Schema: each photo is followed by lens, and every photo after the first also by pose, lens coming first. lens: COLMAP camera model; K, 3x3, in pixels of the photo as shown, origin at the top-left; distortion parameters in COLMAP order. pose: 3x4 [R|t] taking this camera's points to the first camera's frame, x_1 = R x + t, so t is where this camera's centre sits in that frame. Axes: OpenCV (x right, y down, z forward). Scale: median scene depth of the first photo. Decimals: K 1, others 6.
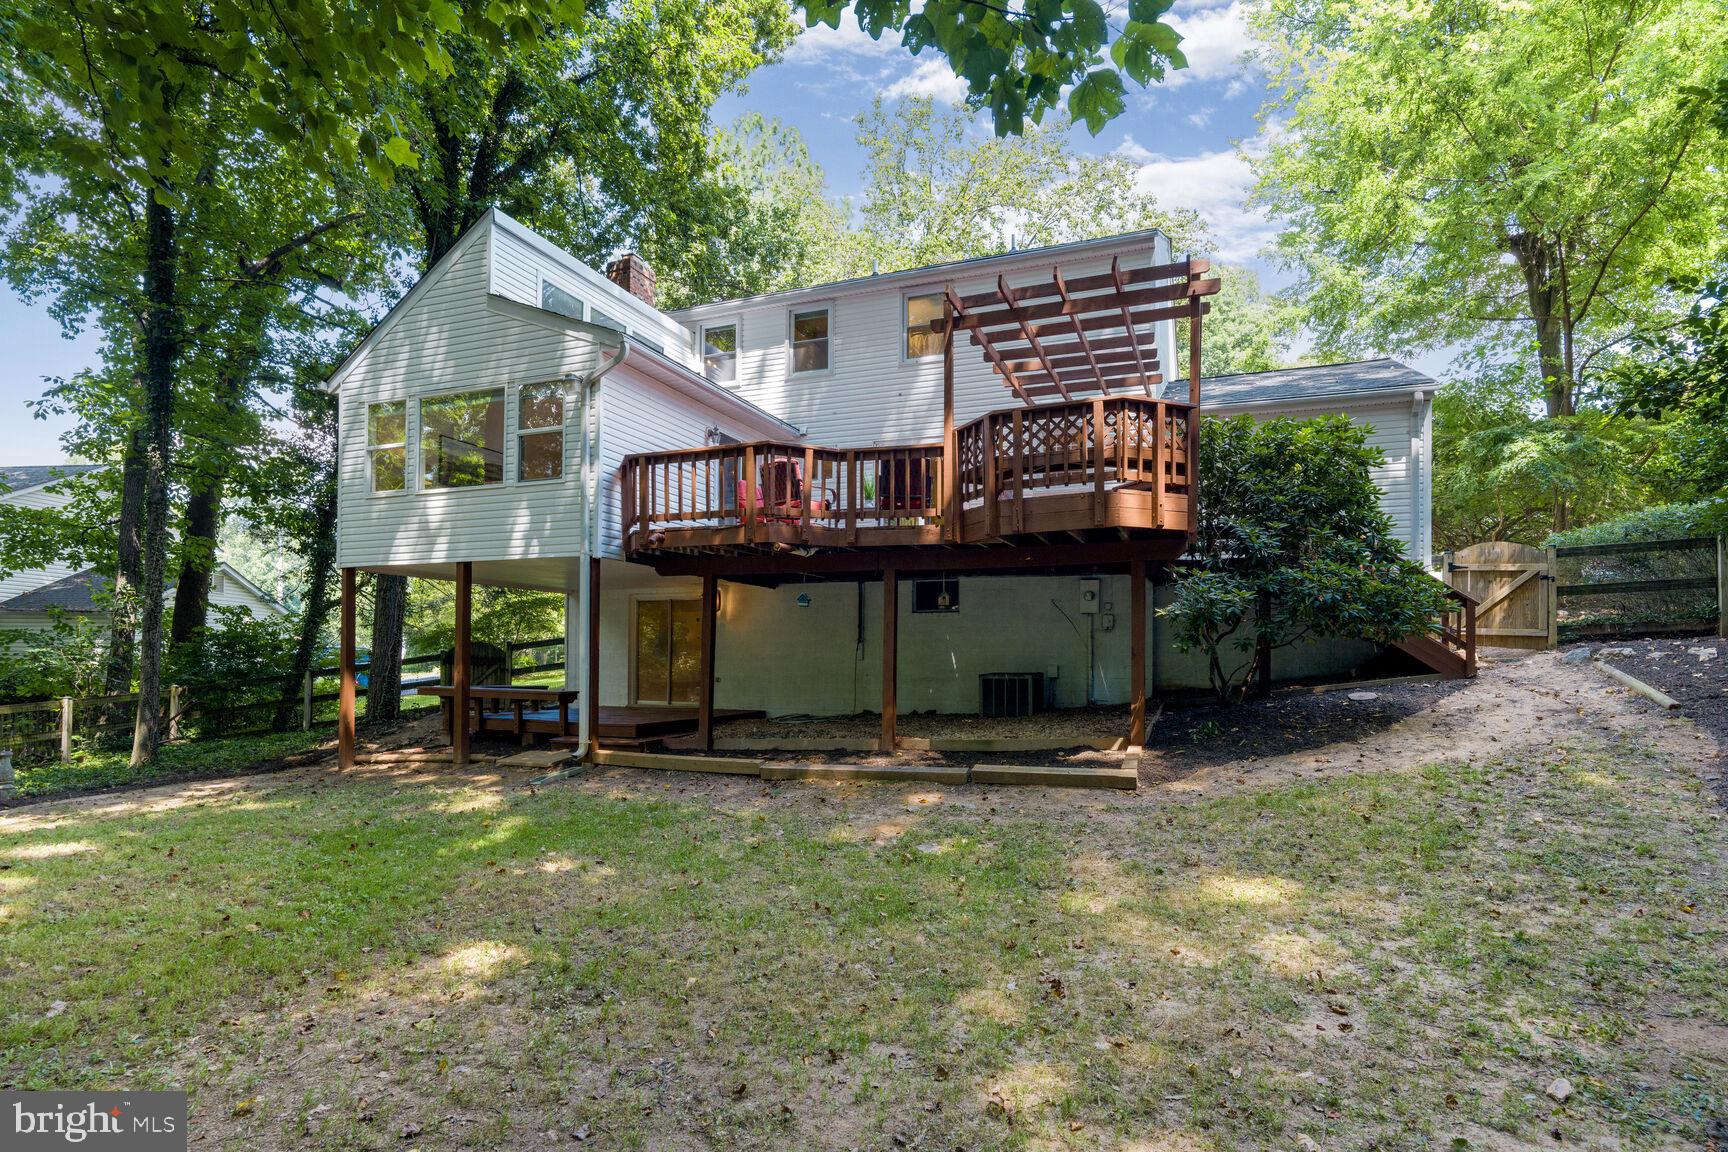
lens RADIAL K [[869.5, 0, 863.0], [0, 869.5, 657.1], [0, 0, 1]] dist [0.000049, -0.000520]
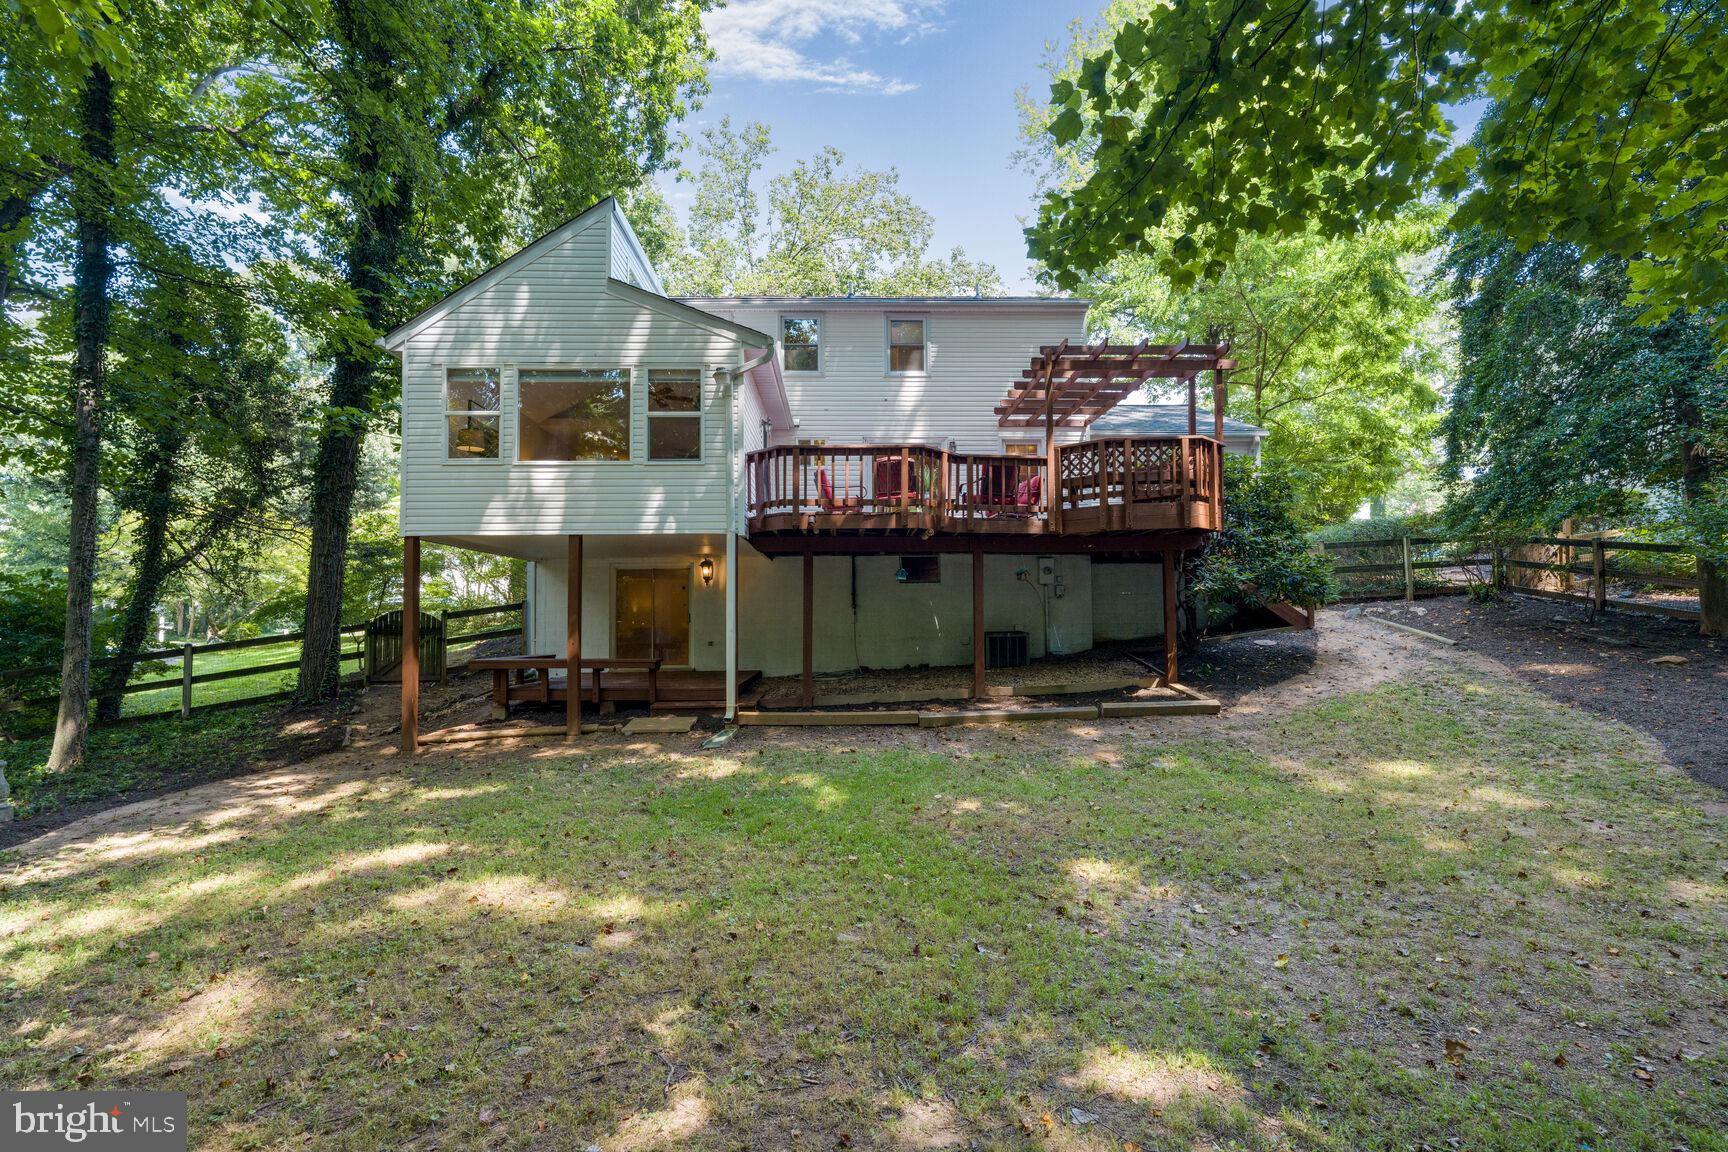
lens RADIAL K [[797.2, 0, 868.1], [0, 797.2, 581.2], [0, 0, 1]] dist [0.006608, 0.000194]
pose [[0.920099, 0.002234, 0.391679, -0.553351], [0.014021, 0.999155, -0.038634, -0.015866], [-0.391435, 0.041039, 0.919290, 0.016499]]
